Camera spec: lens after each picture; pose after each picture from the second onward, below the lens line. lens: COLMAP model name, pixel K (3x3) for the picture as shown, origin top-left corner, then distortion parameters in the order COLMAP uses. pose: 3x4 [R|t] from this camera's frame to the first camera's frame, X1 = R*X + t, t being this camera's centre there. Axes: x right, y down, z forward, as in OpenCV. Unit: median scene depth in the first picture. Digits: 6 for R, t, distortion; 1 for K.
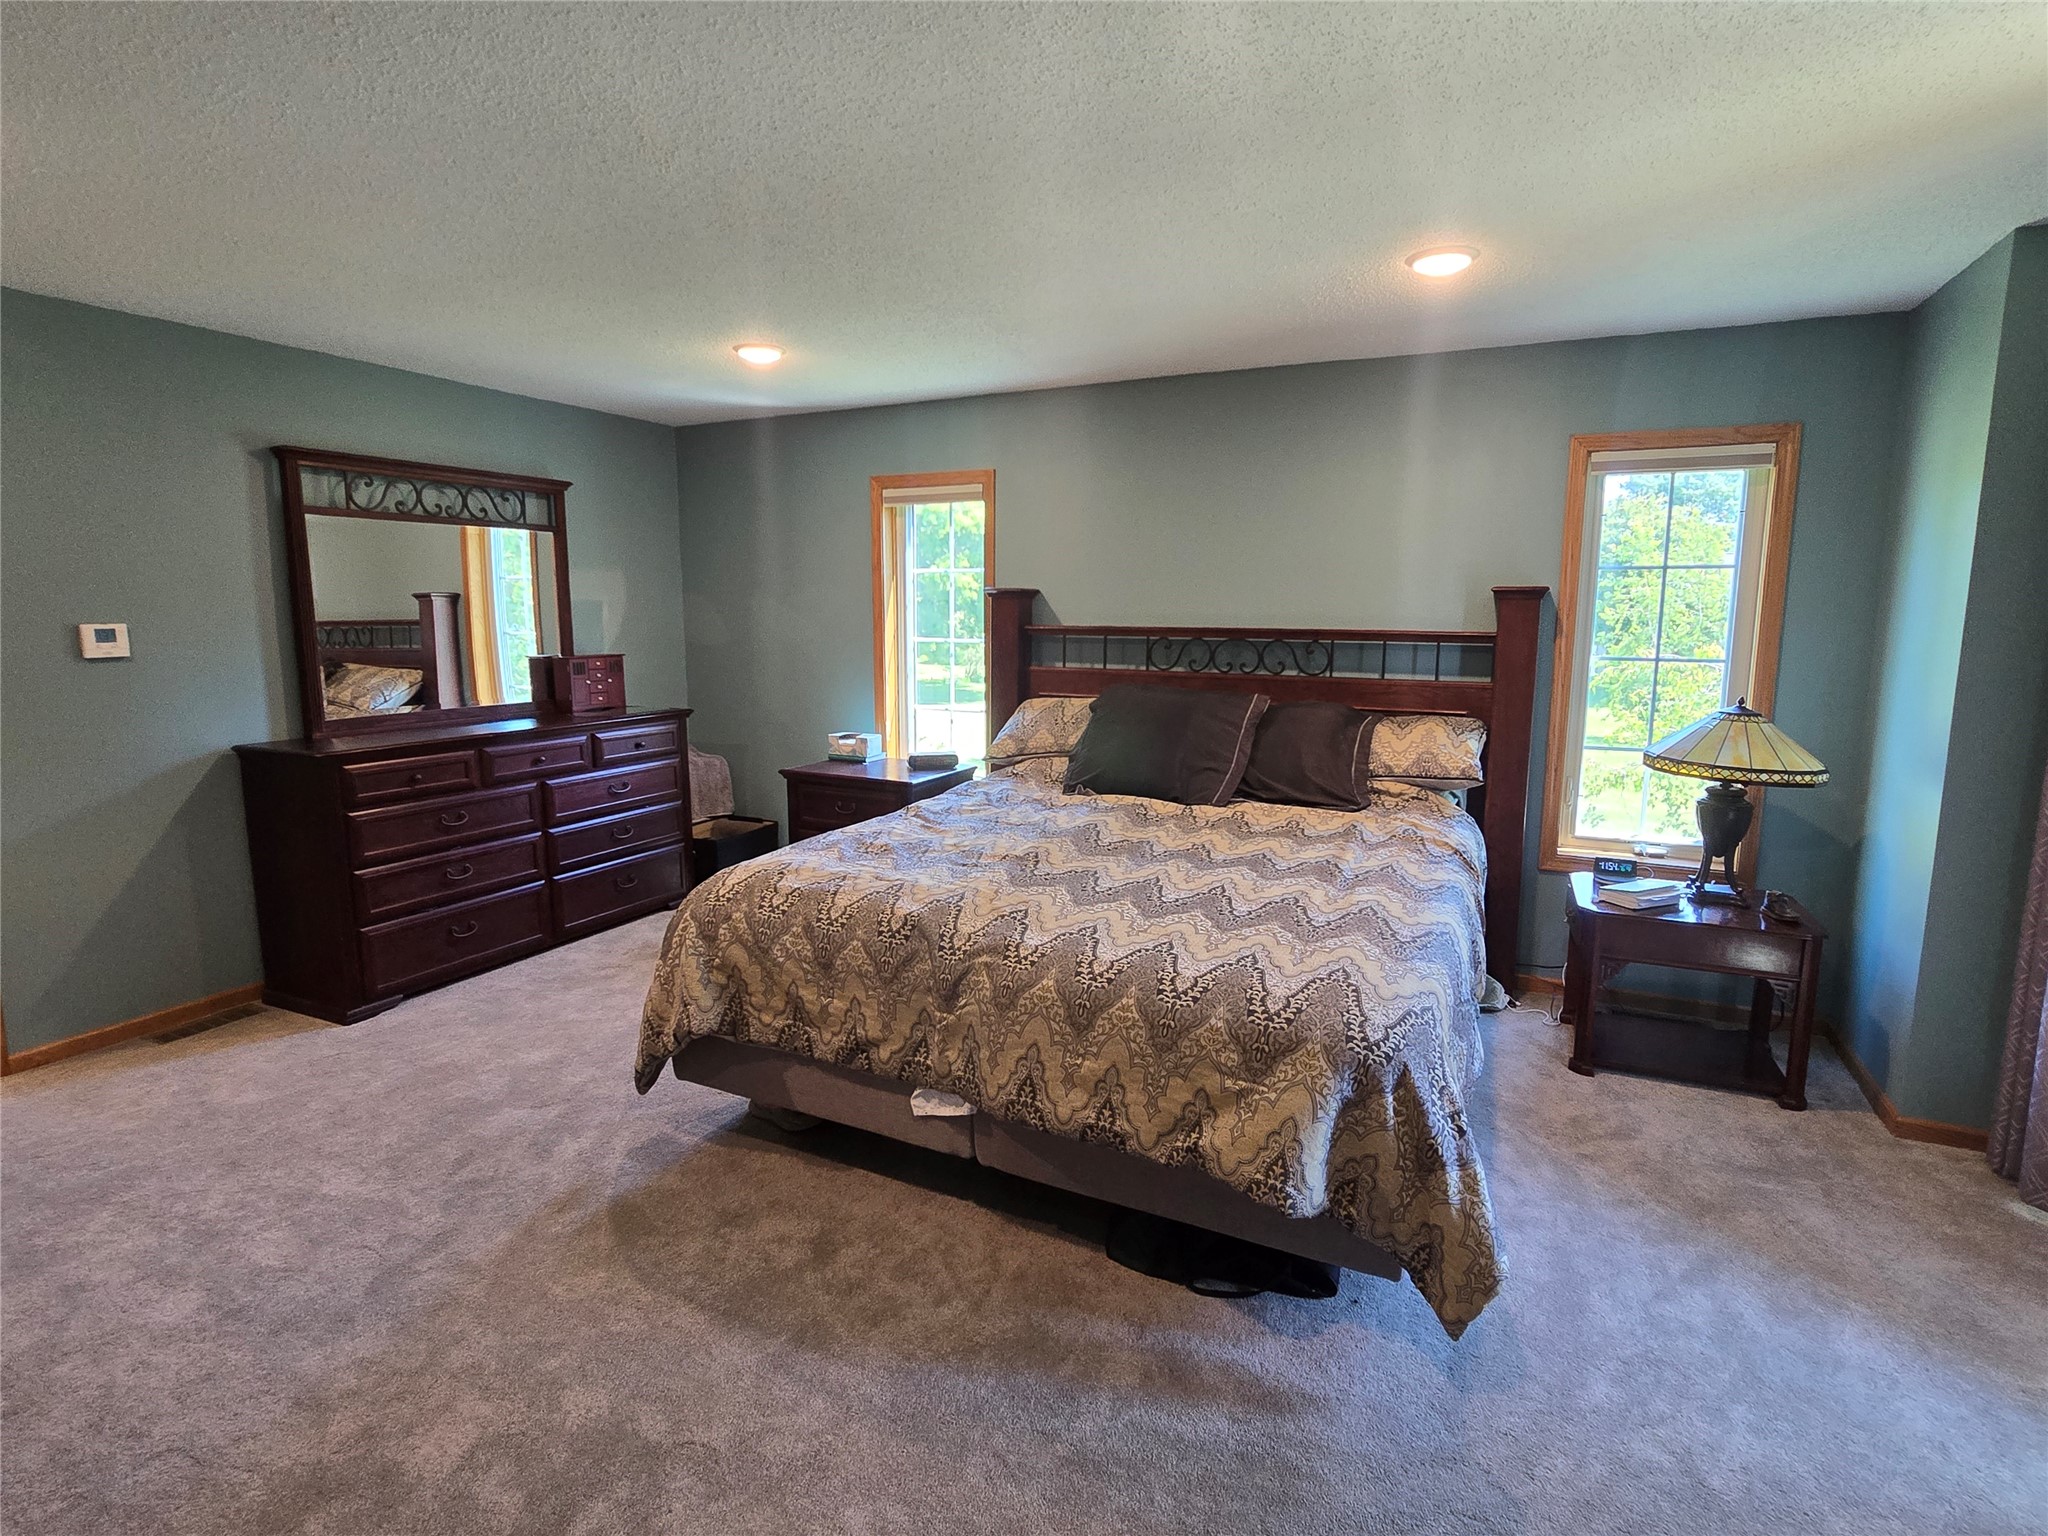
lens RADIAL K [[1016.2, 0, 1041.3], [0, 1016.2, 754.7], [0, 0, 1]] dist [-0.004435, 0.000276]
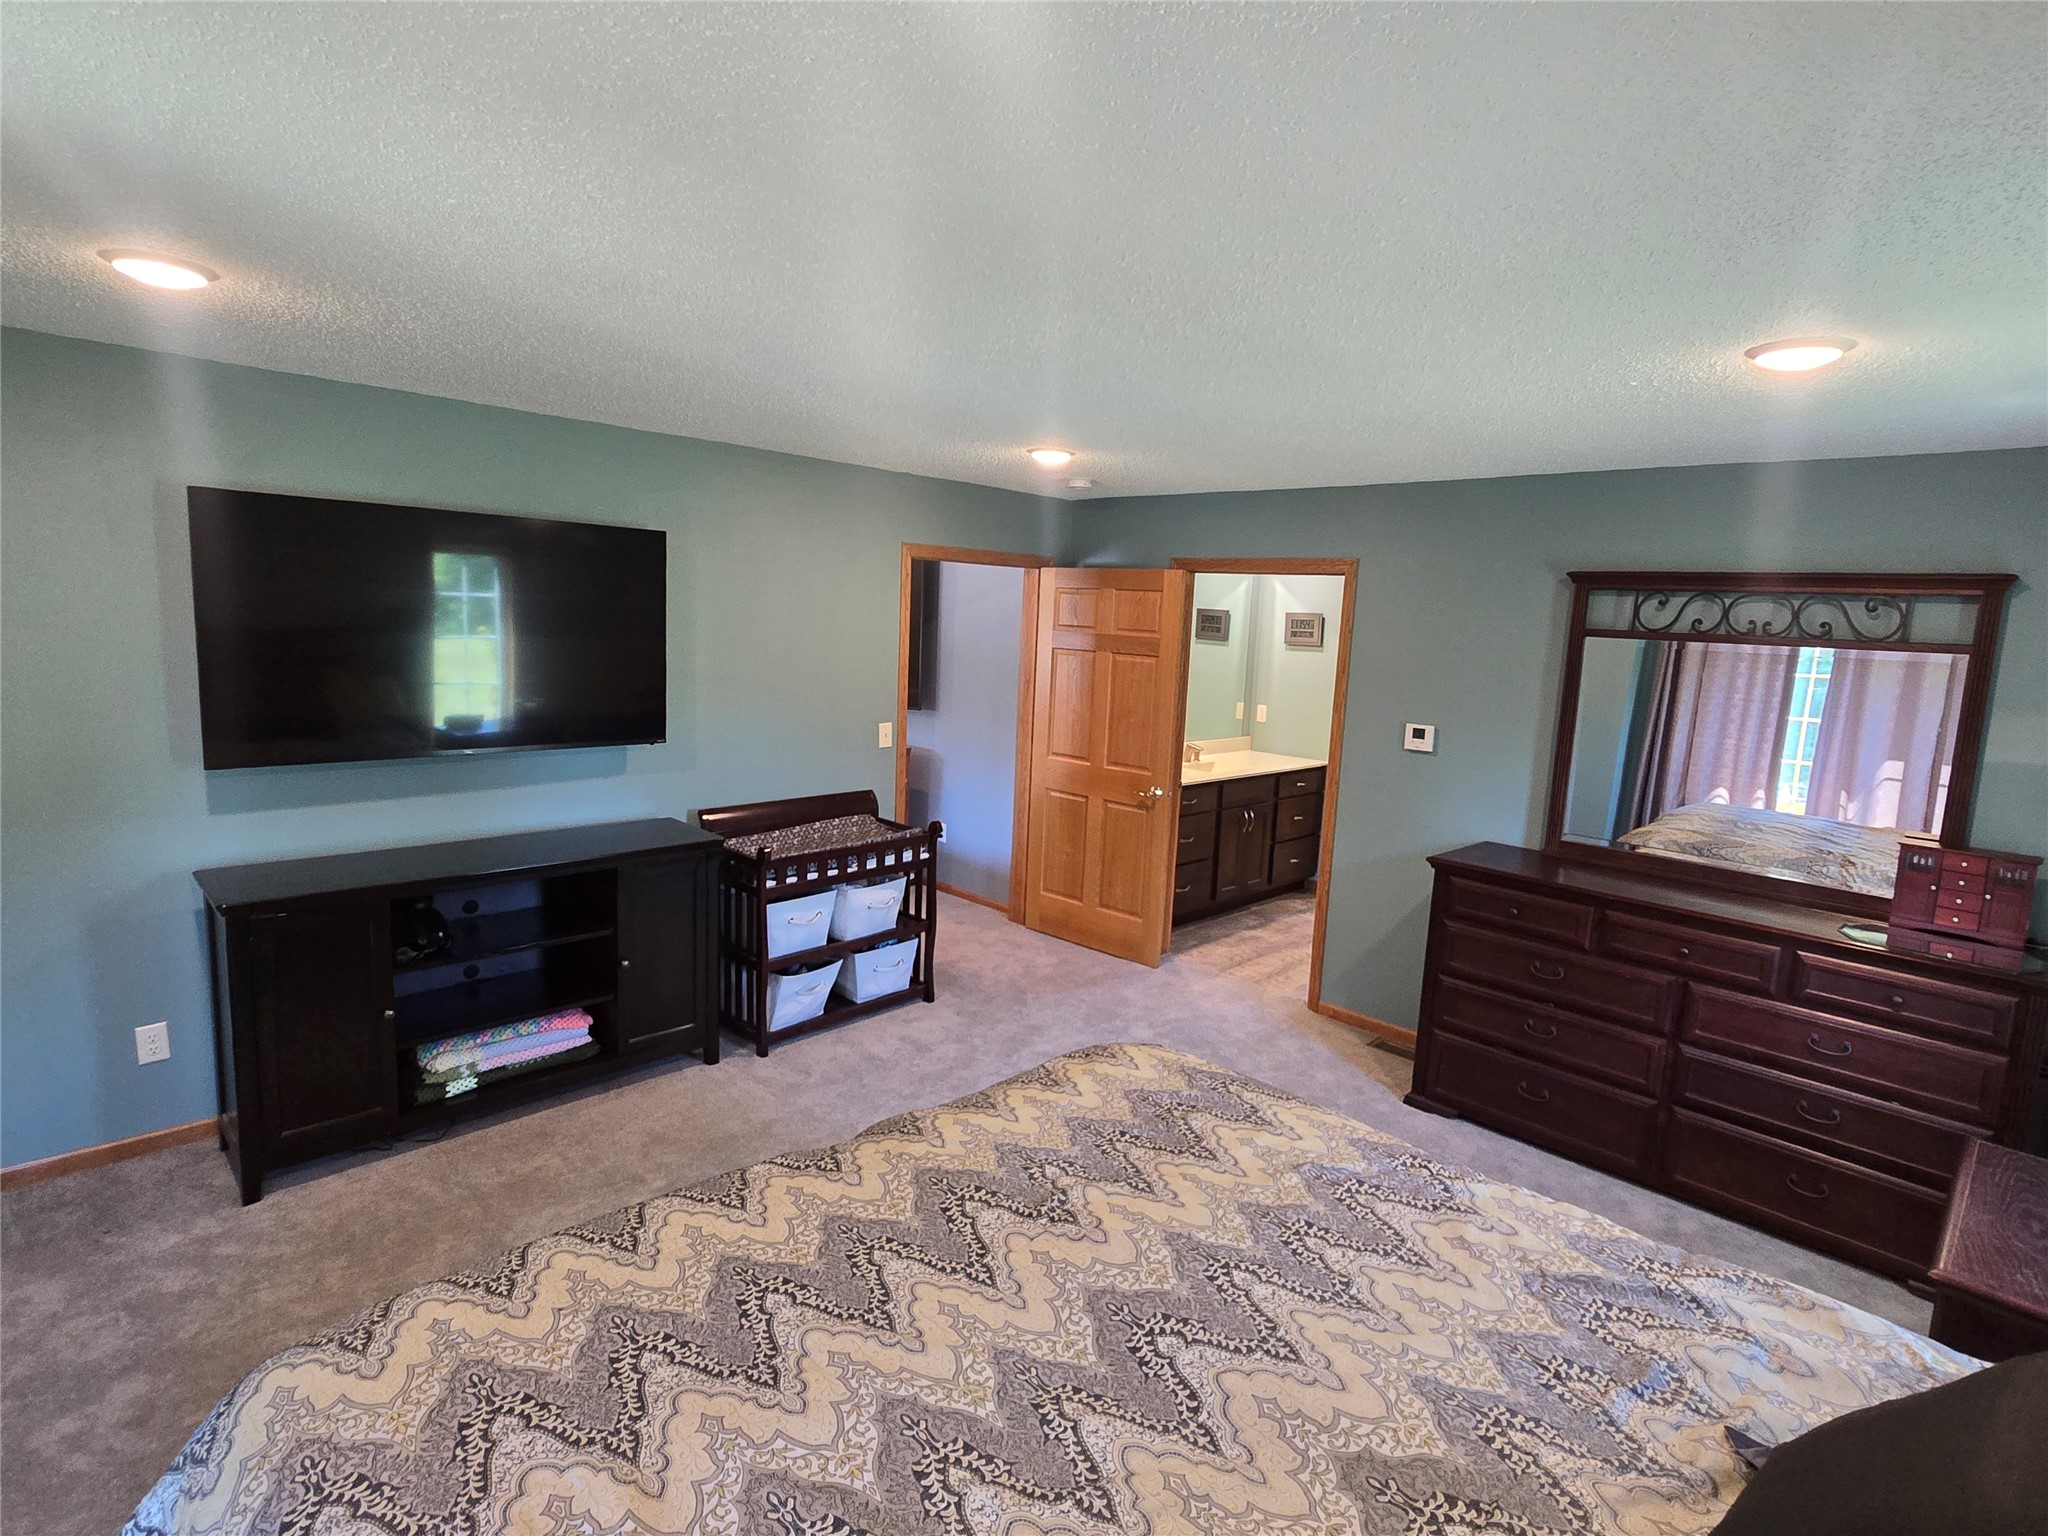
lens RADIAL K [[1016.2, 0, 1041.3], [0, 1016.2, 754.7], [0, 0, 1]] dist [-0.004435, 0.000276]
pose [[-0.322819, 0.112699, -0.939727, 0.407249], [-0.181984, 0.966968, 0.178481, -0.210619], [0.928800, 0.228632, -0.291646, 0.836951]]
